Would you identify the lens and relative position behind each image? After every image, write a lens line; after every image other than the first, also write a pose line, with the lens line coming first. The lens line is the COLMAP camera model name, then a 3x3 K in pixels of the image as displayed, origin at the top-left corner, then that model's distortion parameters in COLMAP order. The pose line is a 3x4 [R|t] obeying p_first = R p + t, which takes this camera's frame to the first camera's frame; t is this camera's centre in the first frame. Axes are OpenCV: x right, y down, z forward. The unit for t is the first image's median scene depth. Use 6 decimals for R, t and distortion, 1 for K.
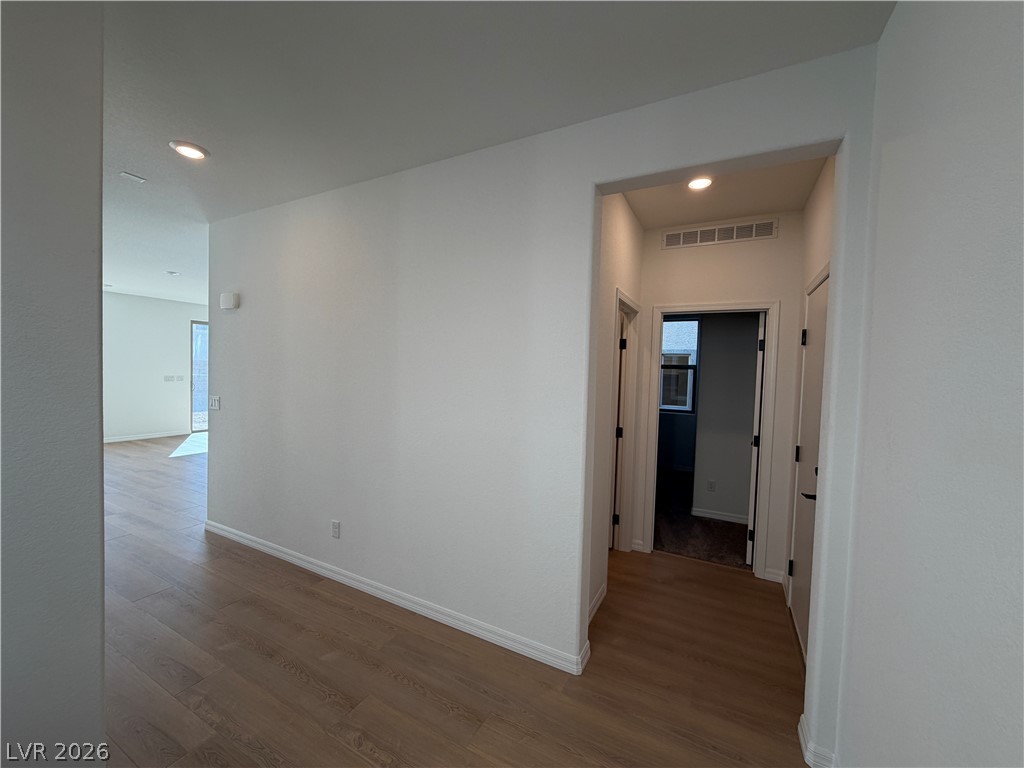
lens RADIAL K [[408.1, 0, 516.4], [0, 408.1, 384.7], [0, 0, 1]] dist [-0.000257, -0.000347]
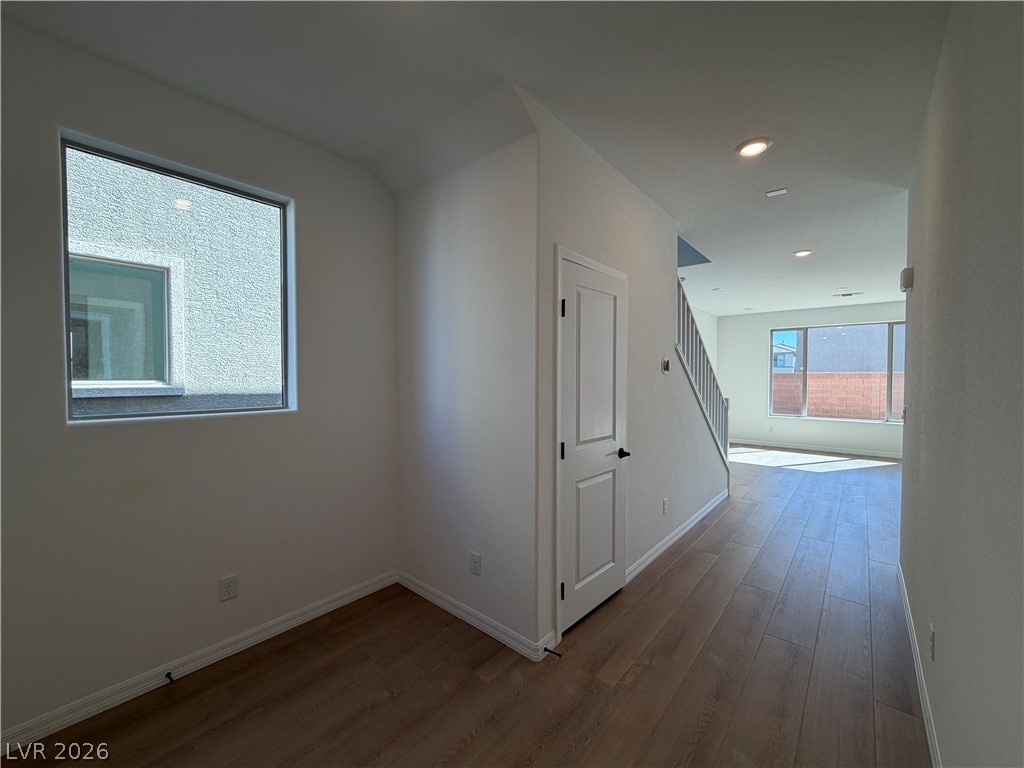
lens RADIAL K [[408.1, 0, 514.6], [0, 408.1, 381.6], [0, 0, 1]] dist [-0.000257, -0.000347]
pose [[-0.211741, -0.010456, -0.977270, 0.395874], [-0.042255, 0.999106, -0.001535, 0.003590], [0.976412, 0.040970, -0.211993, 0.791468]]
